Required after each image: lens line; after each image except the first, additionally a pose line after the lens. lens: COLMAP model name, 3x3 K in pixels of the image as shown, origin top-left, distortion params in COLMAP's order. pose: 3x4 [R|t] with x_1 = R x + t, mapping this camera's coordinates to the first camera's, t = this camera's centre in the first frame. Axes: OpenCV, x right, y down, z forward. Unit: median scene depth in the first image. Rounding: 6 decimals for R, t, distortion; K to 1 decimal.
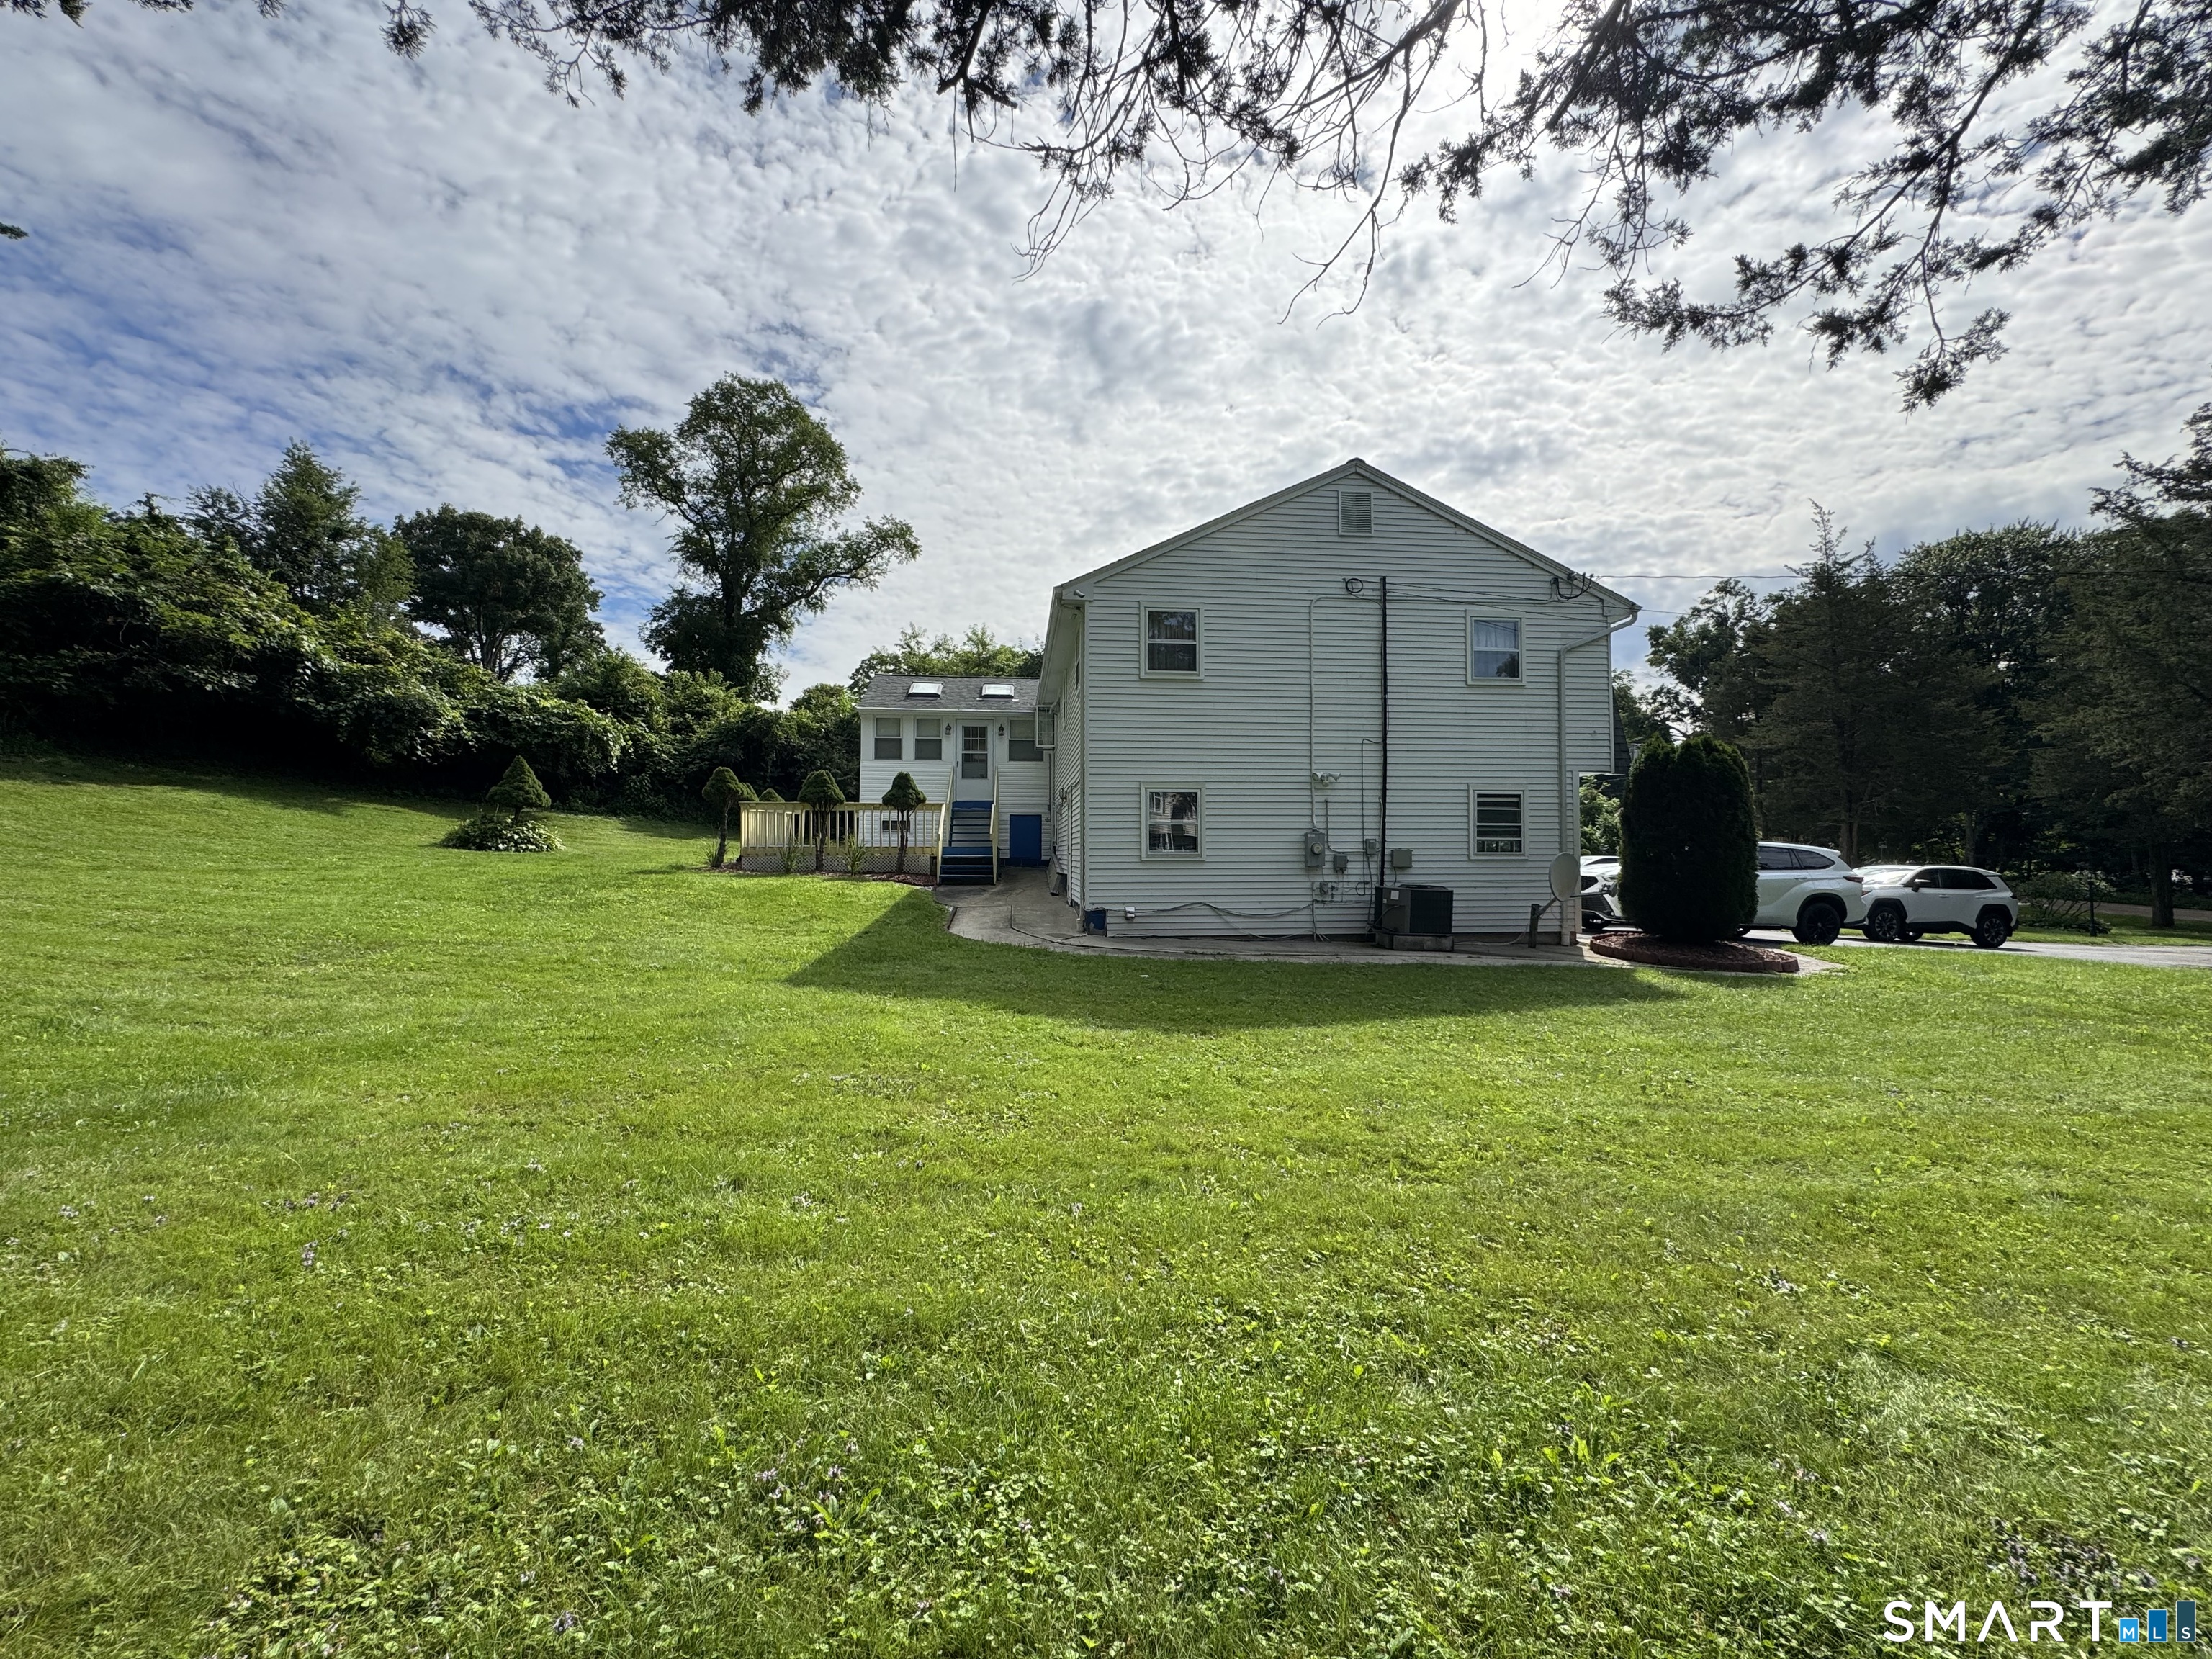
lens RADIAL K [[895.4, 0, 1114.9], [0, 895.4, 840.9], [0, 0, 1]] dist [-0.000804, -0.000034]
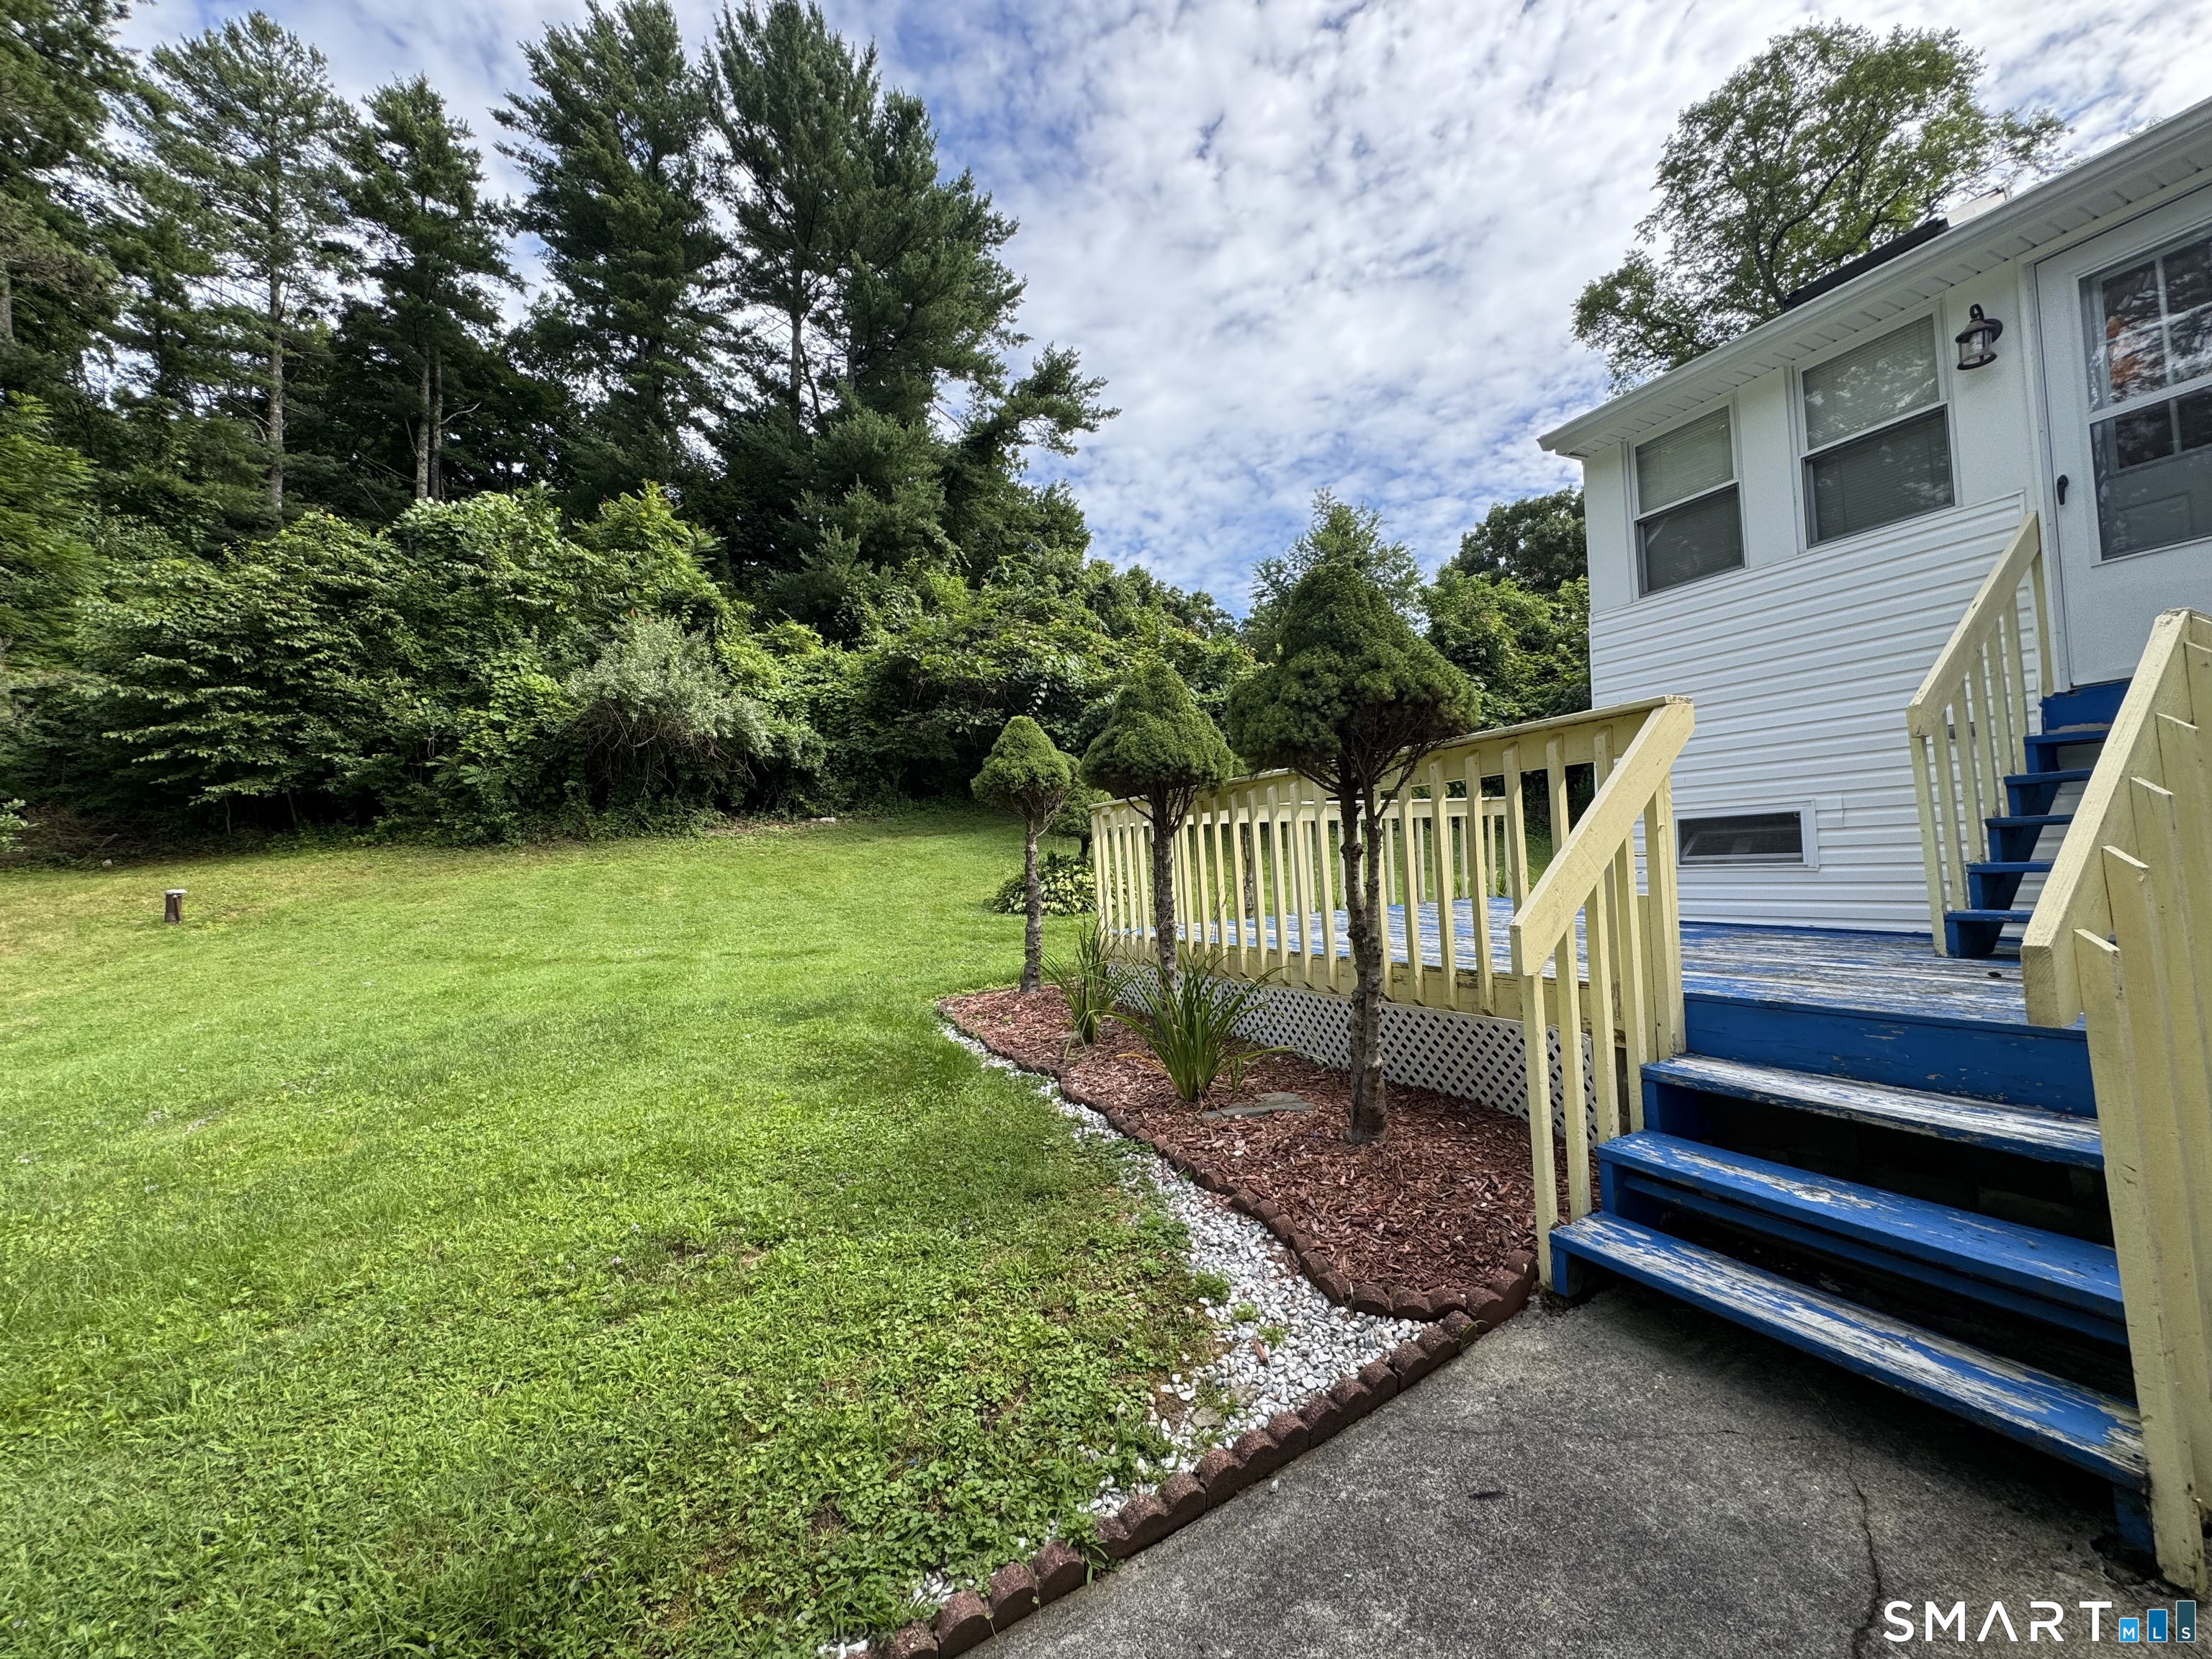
lens RADIAL K [[895.4, 0, 1114.9], [0, 895.4, 840.9], [0, 0, 1]] dist [-0.000804, -0.000034]
pose [[0.319622, -0.040370, -0.946685, -0.069204], [0.023436, 0.999123, -0.034694, -0.013453], [0.947255, -0.011098, 0.320288, 0.765331]]
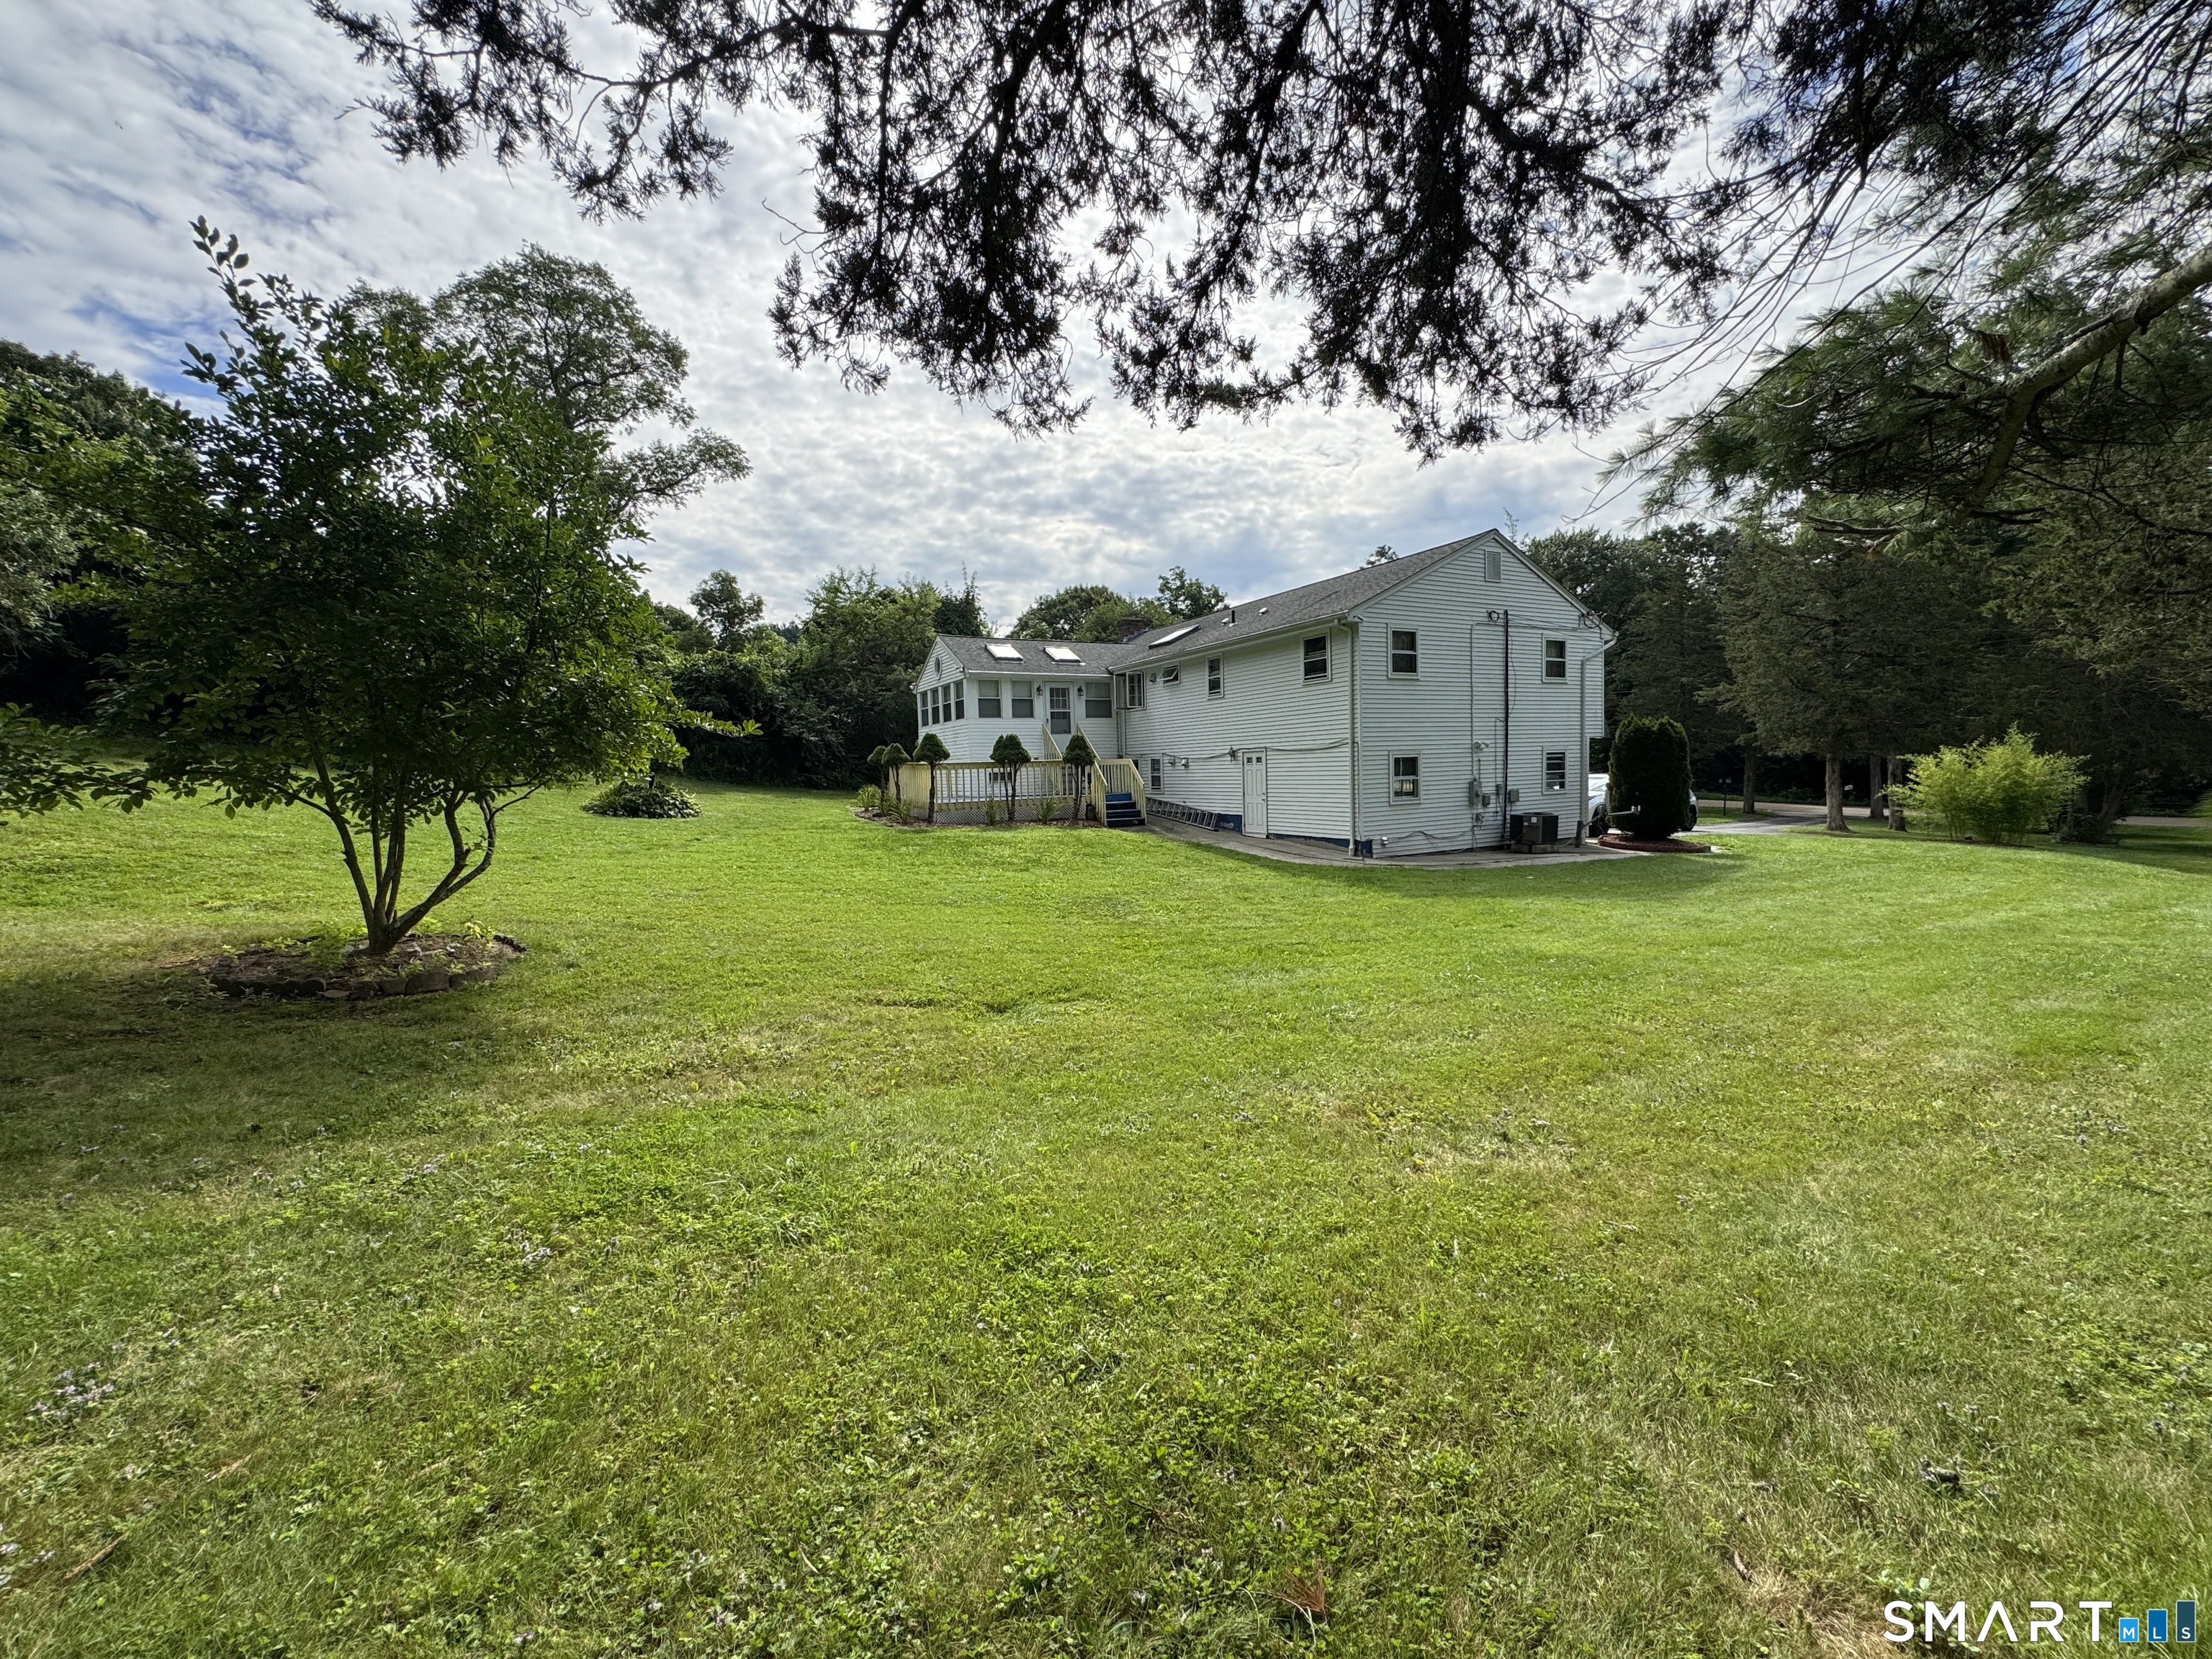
lens RADIAL K [[895.4, 0, 1114.9], [0, 895.4, 840.9], [0, 0, 1]] dist [-0.000804, -0.000034]
pose [[0.930393, -0.057885, 0.361965, -0.524762], [0.024974, 0.995168, 0.094953, -0.039716], [-0.365713, -0.079304, 0.927343, -0.112874]]
